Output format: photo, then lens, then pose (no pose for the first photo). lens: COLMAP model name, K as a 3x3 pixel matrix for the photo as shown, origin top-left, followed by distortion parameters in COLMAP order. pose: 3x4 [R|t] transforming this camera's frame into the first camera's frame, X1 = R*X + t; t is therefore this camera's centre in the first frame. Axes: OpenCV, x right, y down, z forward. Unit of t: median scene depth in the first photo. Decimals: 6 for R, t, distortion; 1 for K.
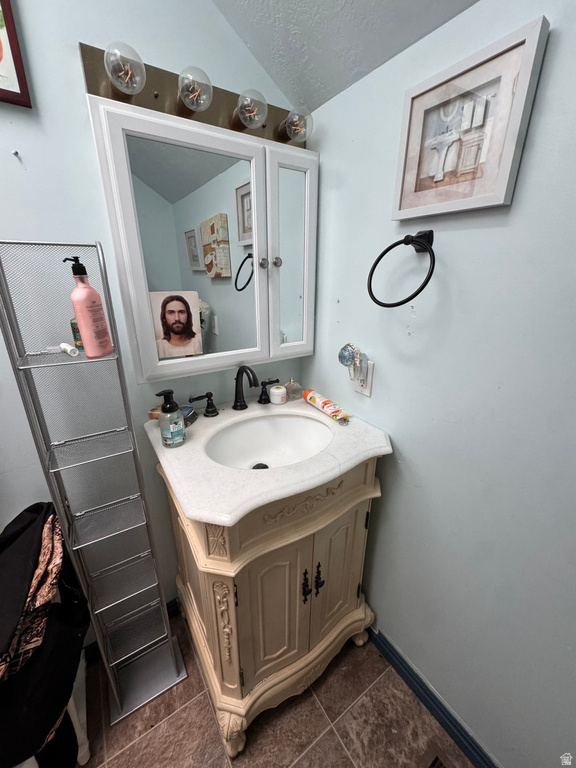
lens RADIAL K [[306.0, 0, 288.0], [0, 306.0, 384.0], [0, 0, 1]] dist [-0.000150, -0.000039]
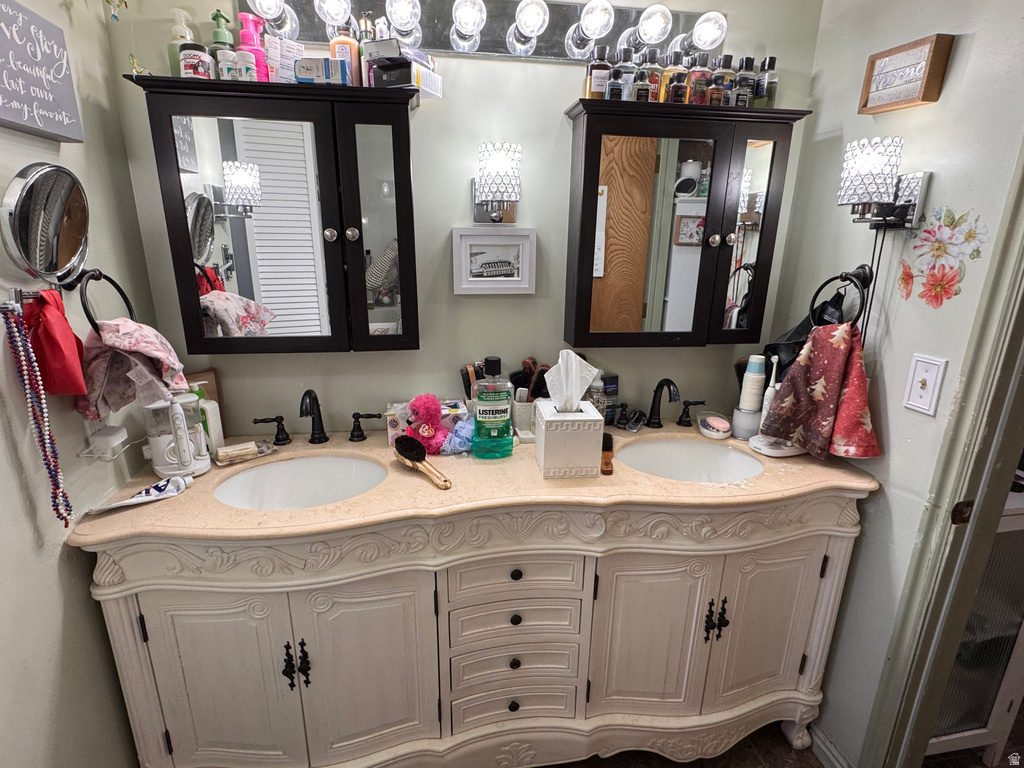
lens RADIAL K [[508.3, 0, 512.0], [0, 508.3, 384.0], [0, 0, 1]] dist [-0.000557, -0.000170]
pose [[0.914405, 0.119115, -0.386878, 0.017338], [-0.145035, 0.988681, -0.038394, 0.087030], [0.377926, 0.091218, 0.921331, -0.548209]]
